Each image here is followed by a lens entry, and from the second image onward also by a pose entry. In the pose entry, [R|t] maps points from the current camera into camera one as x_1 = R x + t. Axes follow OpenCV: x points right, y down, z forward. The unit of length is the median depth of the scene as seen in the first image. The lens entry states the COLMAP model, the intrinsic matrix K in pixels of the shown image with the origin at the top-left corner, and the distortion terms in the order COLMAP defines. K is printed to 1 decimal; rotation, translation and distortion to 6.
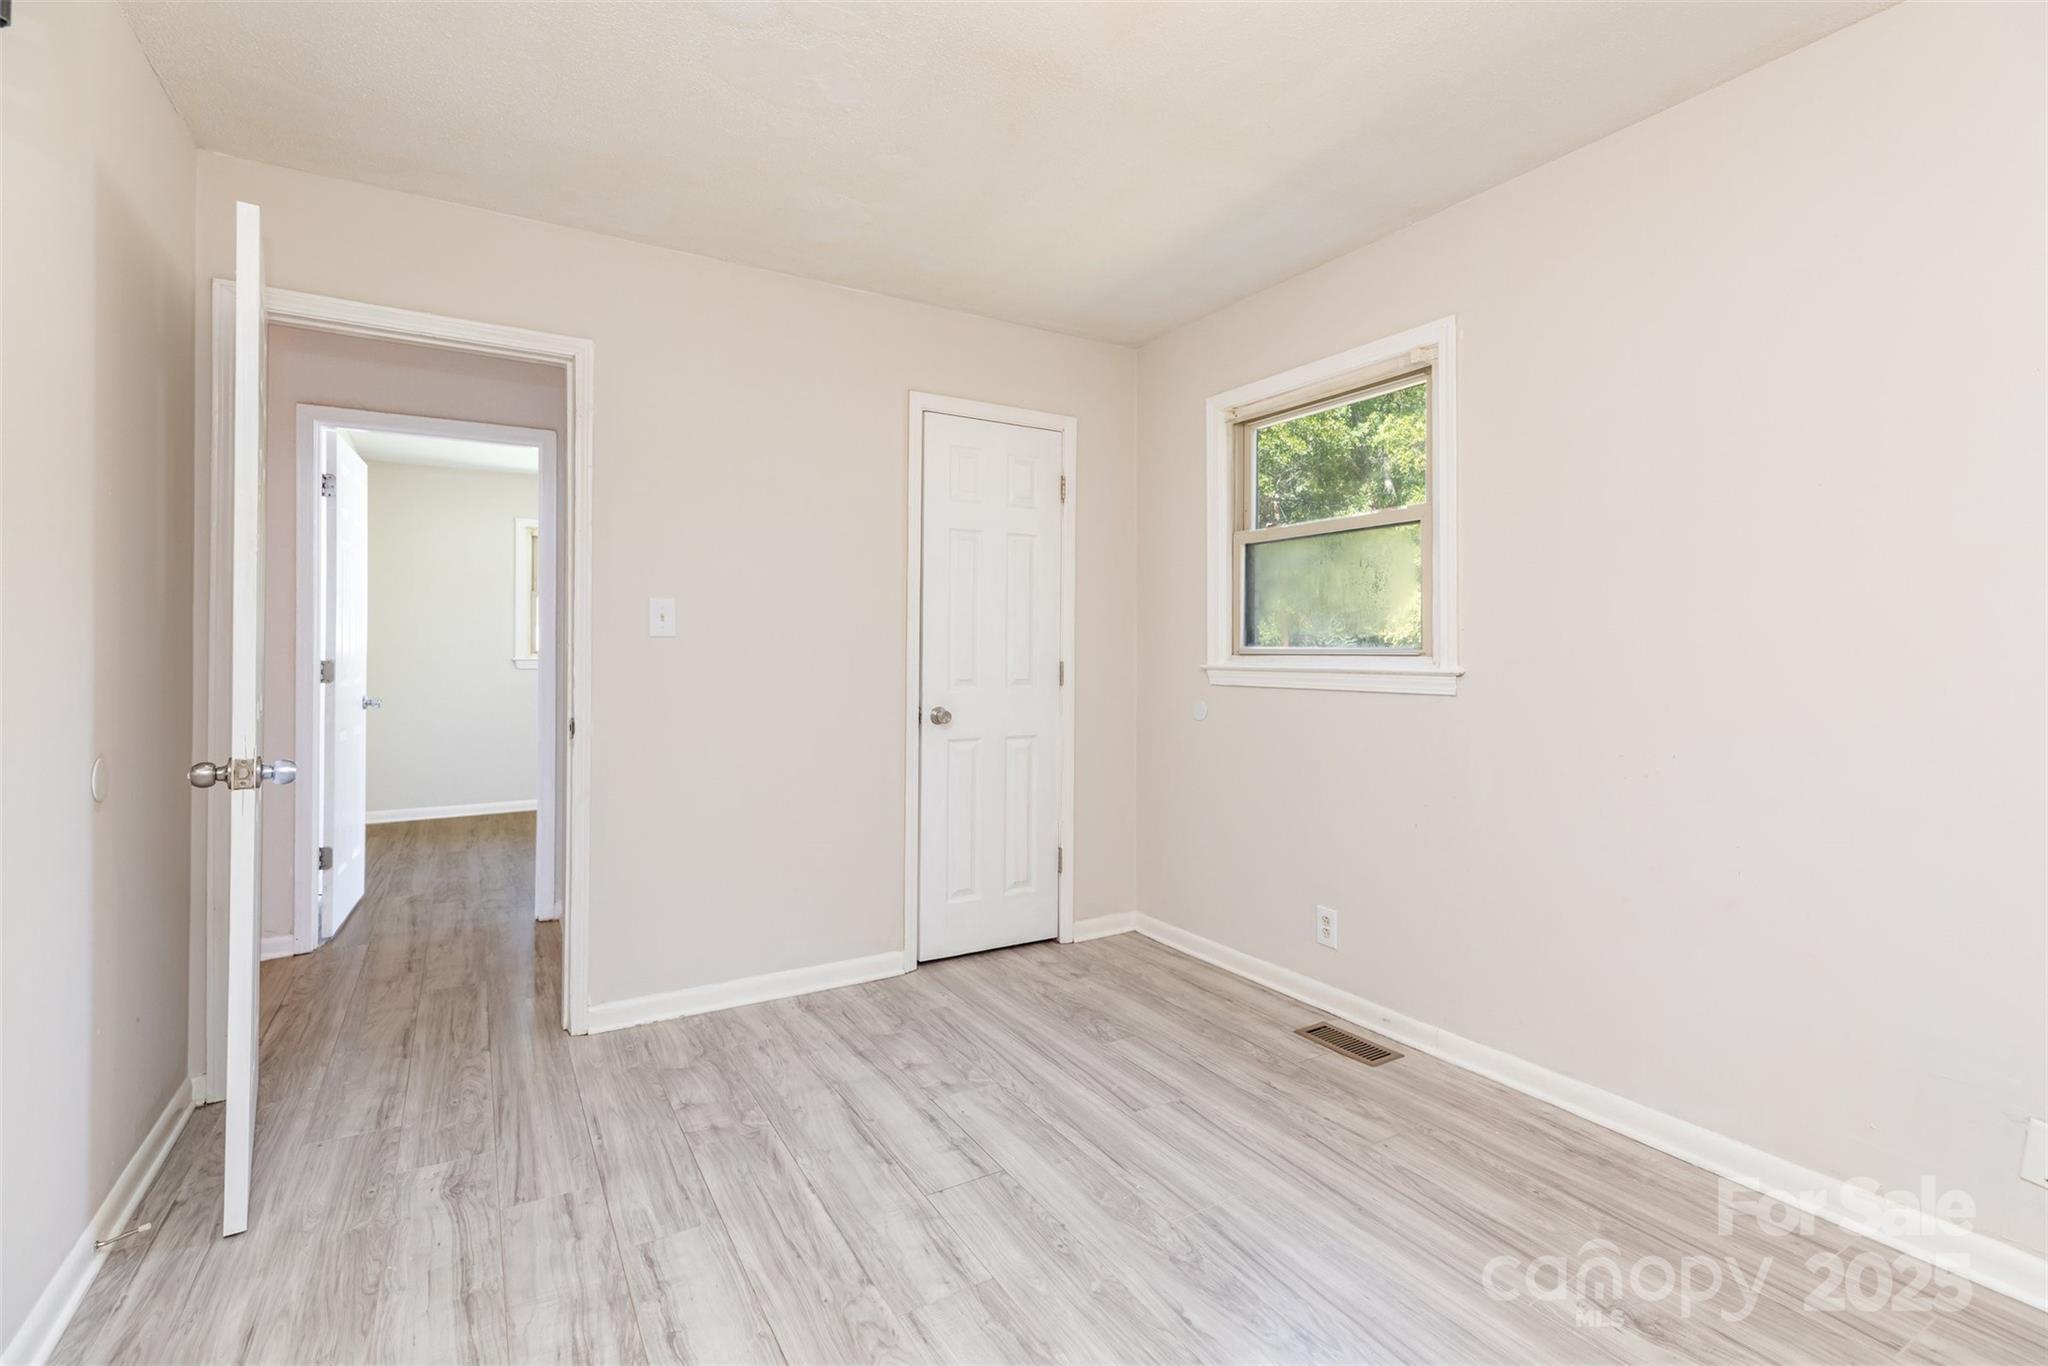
lens RADIAL K [[938.9, 0, 1022.3], [0, 938.9, 653.9], [0, 0, 1]] dist [0.007580, 0.000290]
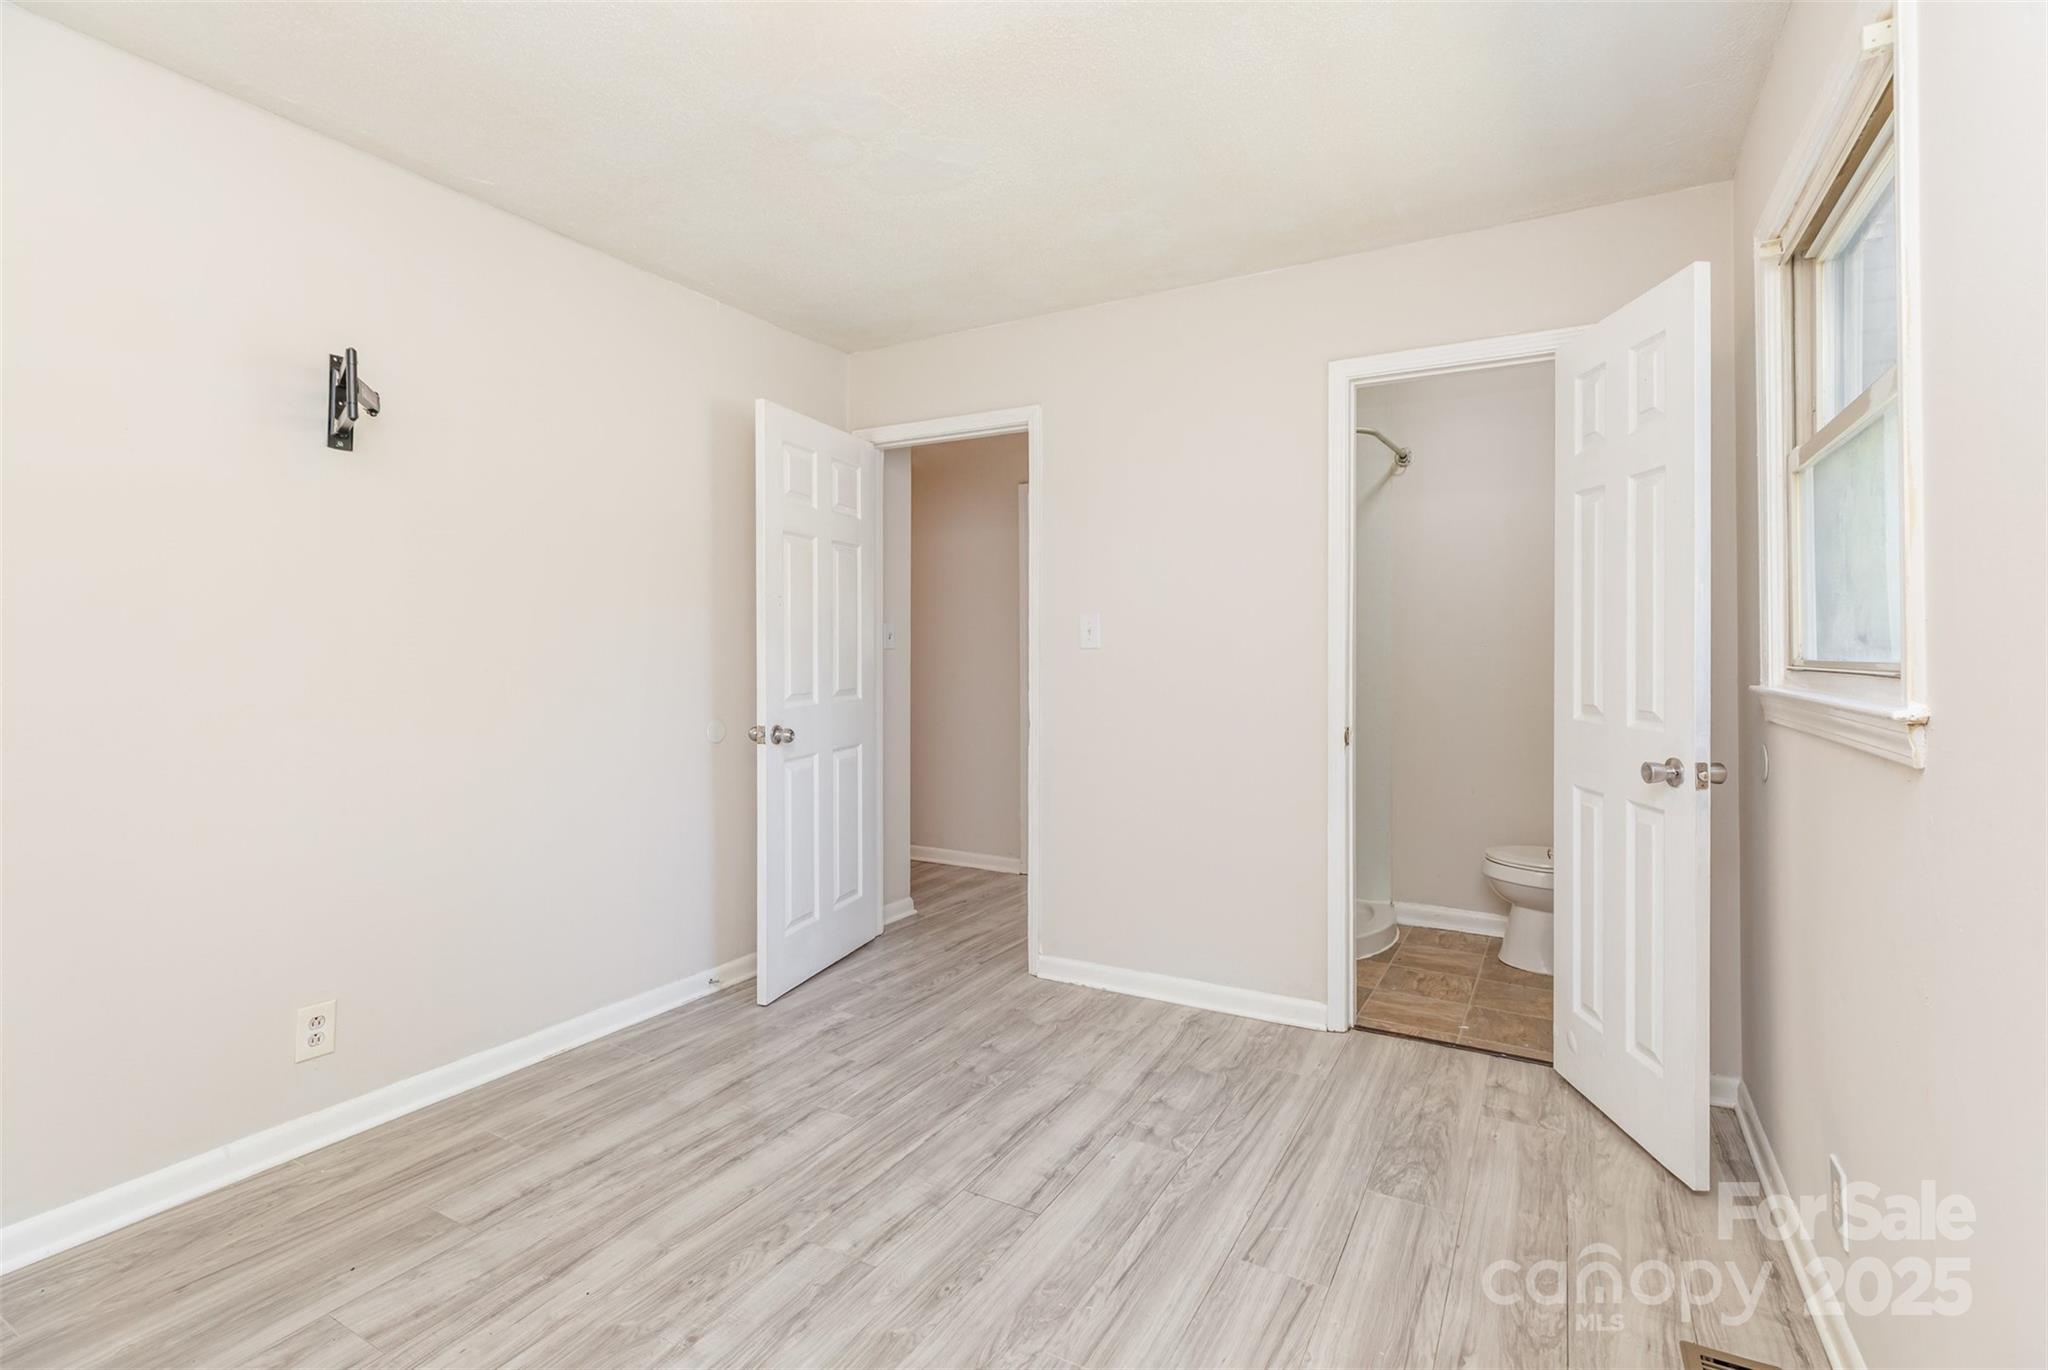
lens RADIAL K [[938.9, 0, 1026.7], [0, 938.9, 666.6], [0, 0, 1]] dist [0.007580, 0.000290]
pose [[0.503266, 0.007770, -0.864096, 0.602878], [-0.001393, 0.999966, 0.008180, -0.006728], [0.864130, -0.002913, 0.503260, 0.395289]]
